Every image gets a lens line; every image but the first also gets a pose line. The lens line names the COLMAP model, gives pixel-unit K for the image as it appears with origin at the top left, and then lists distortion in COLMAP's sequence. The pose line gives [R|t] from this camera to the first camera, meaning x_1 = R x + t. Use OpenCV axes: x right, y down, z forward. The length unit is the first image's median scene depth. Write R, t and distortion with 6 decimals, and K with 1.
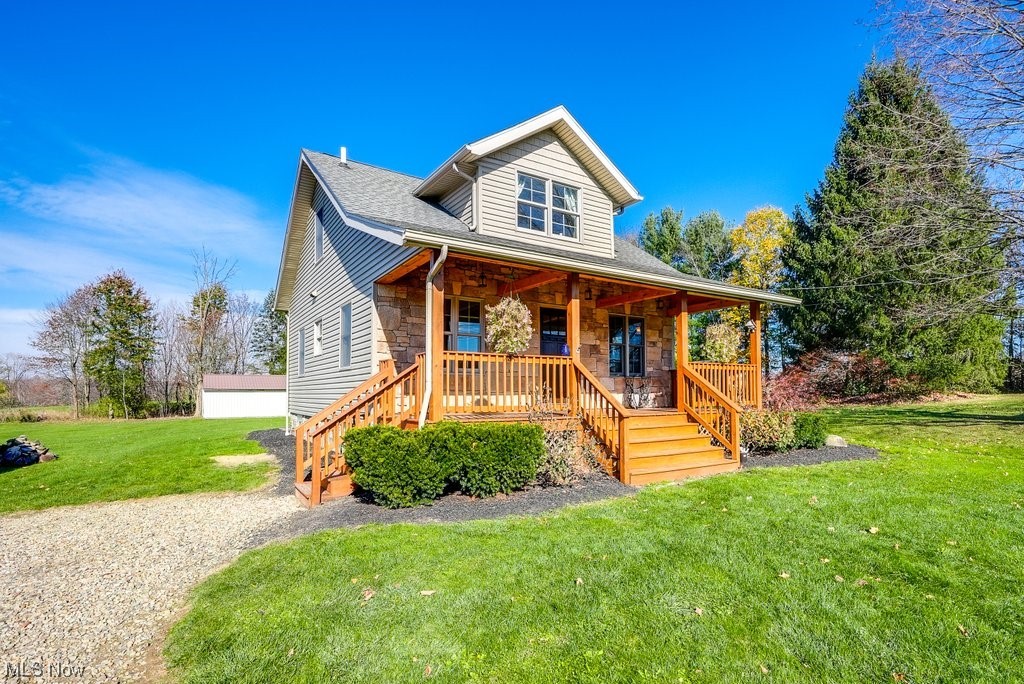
lens RADIAL K [[458.8, 0, 528.3], [0, 458.8, 343.6], [0, 0, 1]] dist [-0.001596, 0.000322]
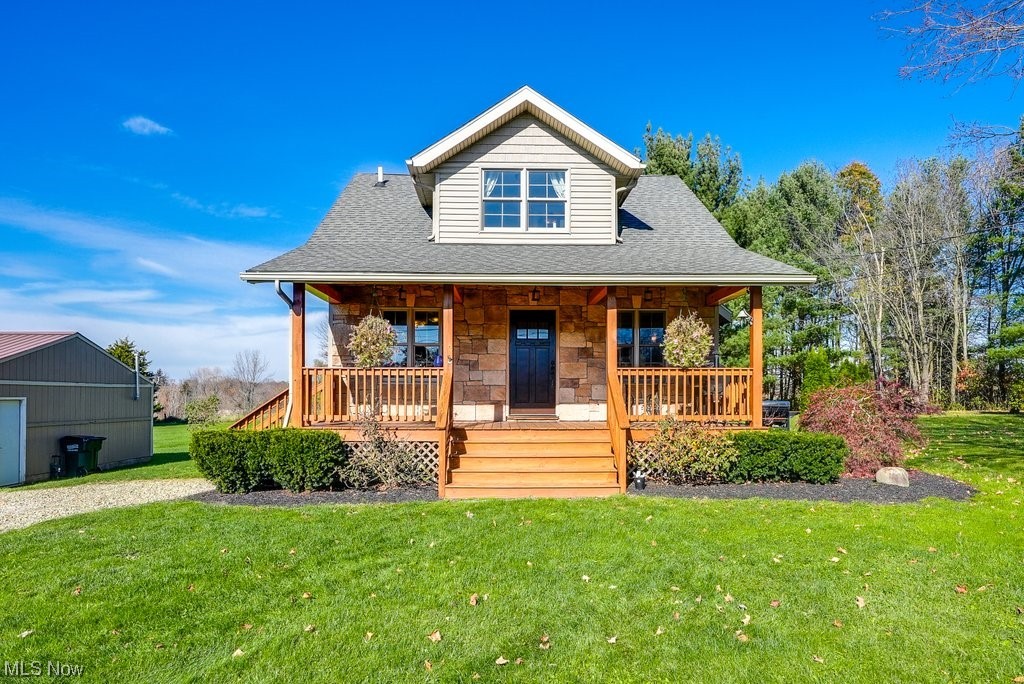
lens RADIAL K [[563.5, 0, 512.0], [0, 563.5, 342.0], [0, 0, 1]] dist [0.004382, 0.000454]
pose [[0.883139, -0.040996, -0.467316, 0.541725], [0.044796, 0.998992, -0.002982, -0.011395], [0.466967, -0.018300, 0.884085, -0.007754]]
